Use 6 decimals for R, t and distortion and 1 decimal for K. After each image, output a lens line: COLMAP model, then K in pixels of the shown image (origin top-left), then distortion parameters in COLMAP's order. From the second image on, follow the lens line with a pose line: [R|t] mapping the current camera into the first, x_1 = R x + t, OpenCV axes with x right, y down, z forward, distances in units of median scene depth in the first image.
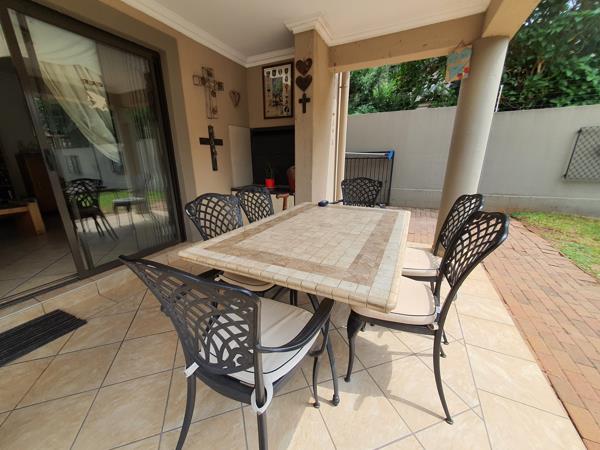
lens RADIAL K [[237.9, 0, 291.7], [0, 237.9, 231.5], [0, 0, 1]] dist [-0.001552, -0.000332]
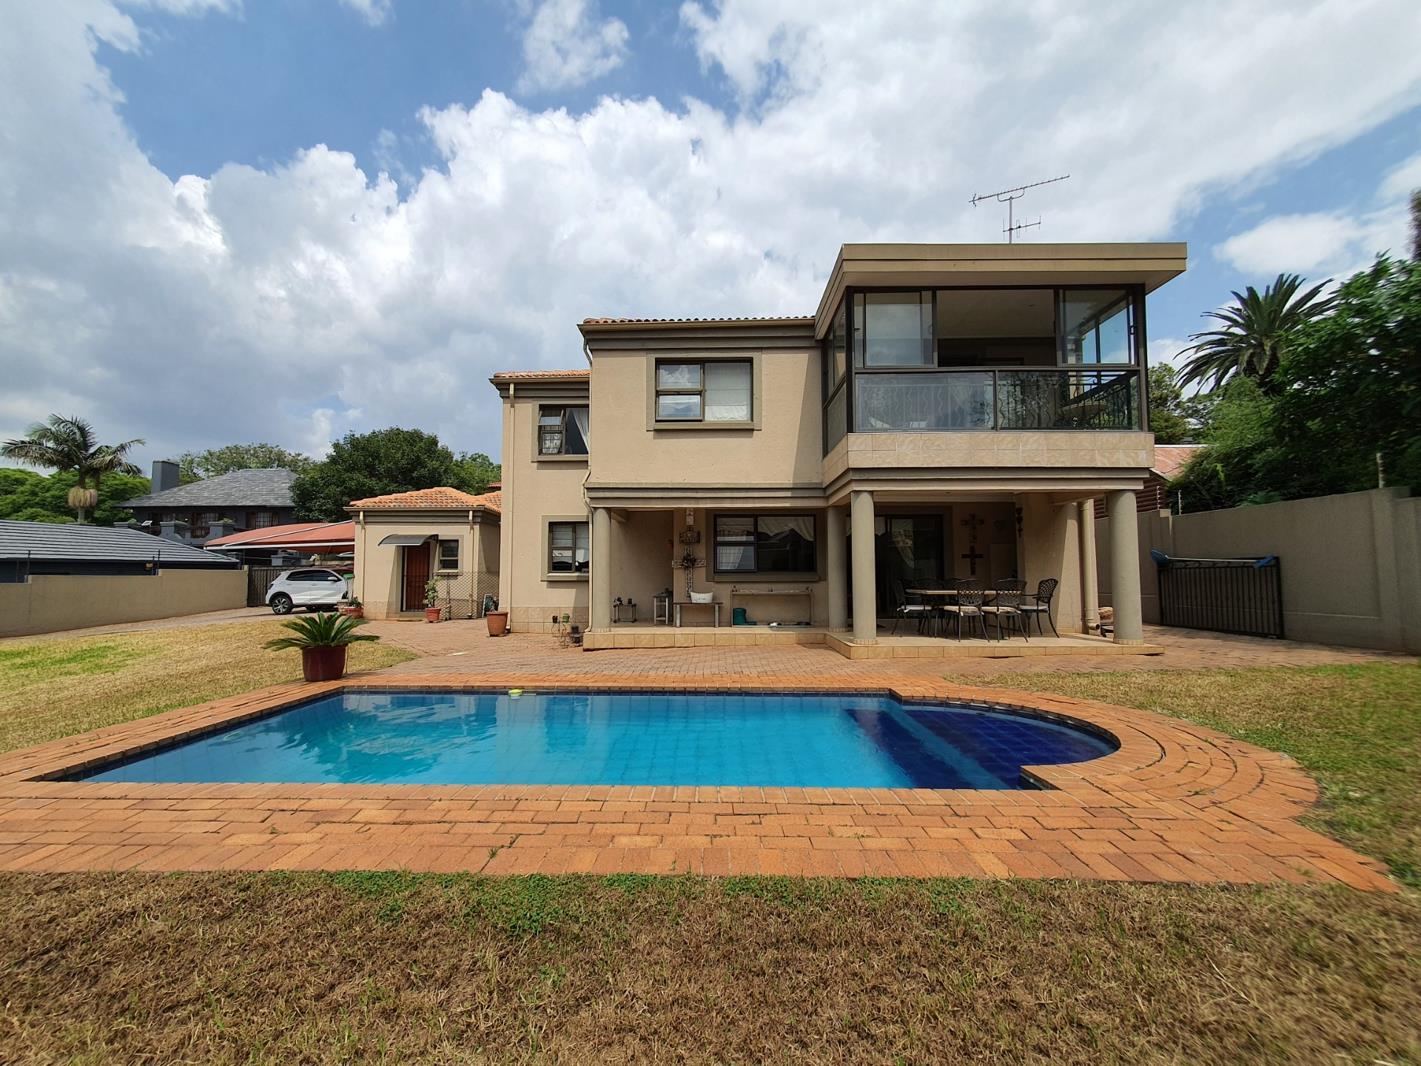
lens RADIAL K [[555.5, 0, 707.3], [0, 555.5, 541.5], [0, 0, 1]] dist [0.001720, 0.000117]
pose [[0.426868, -0.044816, -0.903203, 2.066668], [-0.272158, 0.946100, -0.175571, 0.590919], [0.862388, 0.320760, 0.391663, -1.800626]]
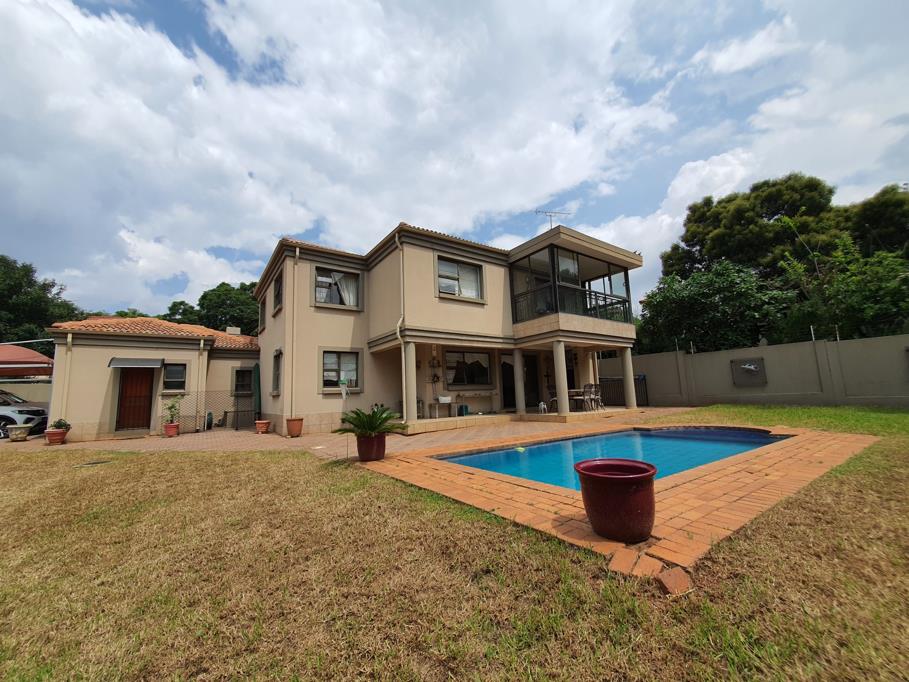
lens RADIAL K [[360.4, 0, 442.0], [0, 360.4, 350.9], [0, 0, 1]] dist [-0.001552, -0.000332]
pose [[0.868875, -0.081287, -0.488312, 0.780944], [-0.123487, 0.919652, -0.372814, 1.234981], [0.479382, 0.384229, 0.789025, -3.470055]]
